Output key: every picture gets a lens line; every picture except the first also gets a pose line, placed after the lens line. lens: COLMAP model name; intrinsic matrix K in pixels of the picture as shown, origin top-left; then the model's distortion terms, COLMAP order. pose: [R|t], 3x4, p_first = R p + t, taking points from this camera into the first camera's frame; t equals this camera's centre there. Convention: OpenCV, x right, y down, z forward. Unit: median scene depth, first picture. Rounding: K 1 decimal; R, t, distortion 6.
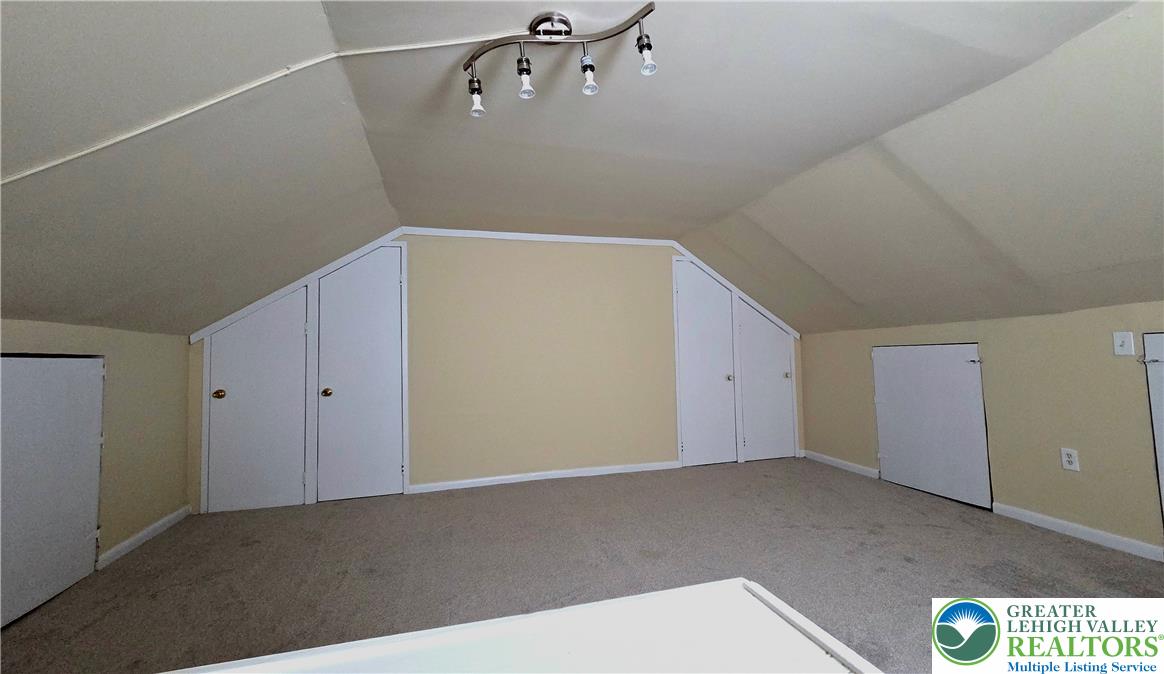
lens RADIAL K [[504.2, 0, 585.3], [0, 504.2, 334.1], [0, 0, 1]] dist [-0.000551, 0.000094]
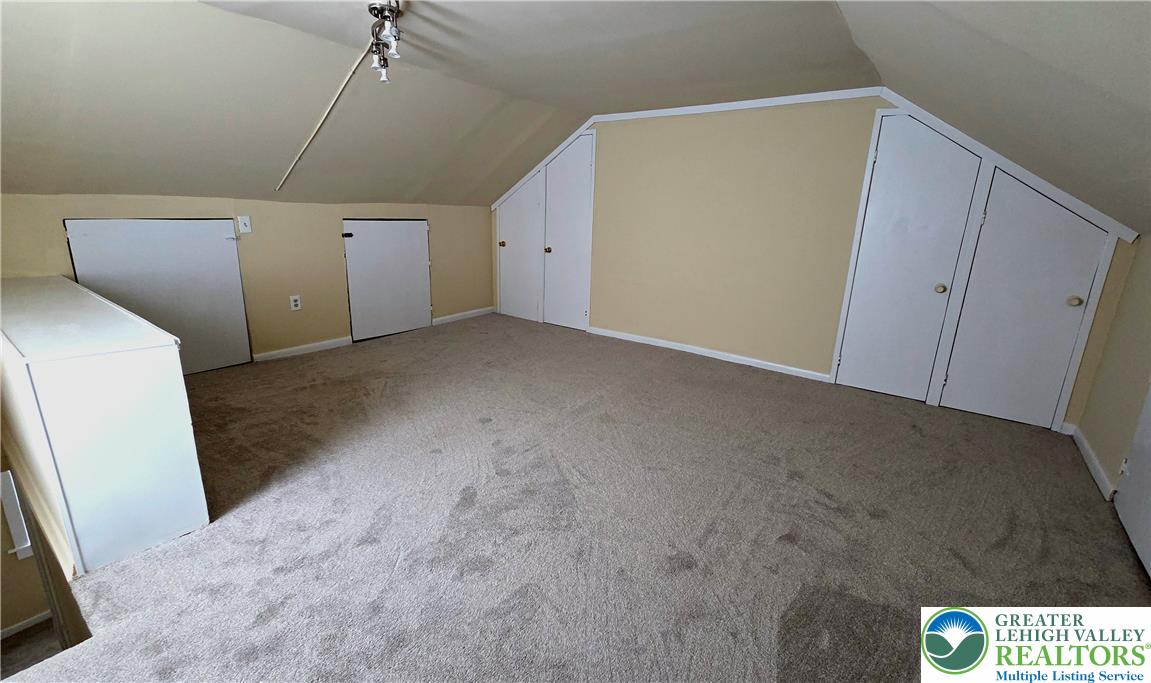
lens RADIAL K [[499.1, 0, 571.7], [0, 499.1, 344.2], [0, 0, 1]] dist [-0.001462, -0.000112]
pose [[0.576719, 0.253057, -0.776761, 0.699176], [-0.003765, 0.951628, 0.307231, -0.066027], [0.816934, -0.174261, 0.549774, 0.234972]]
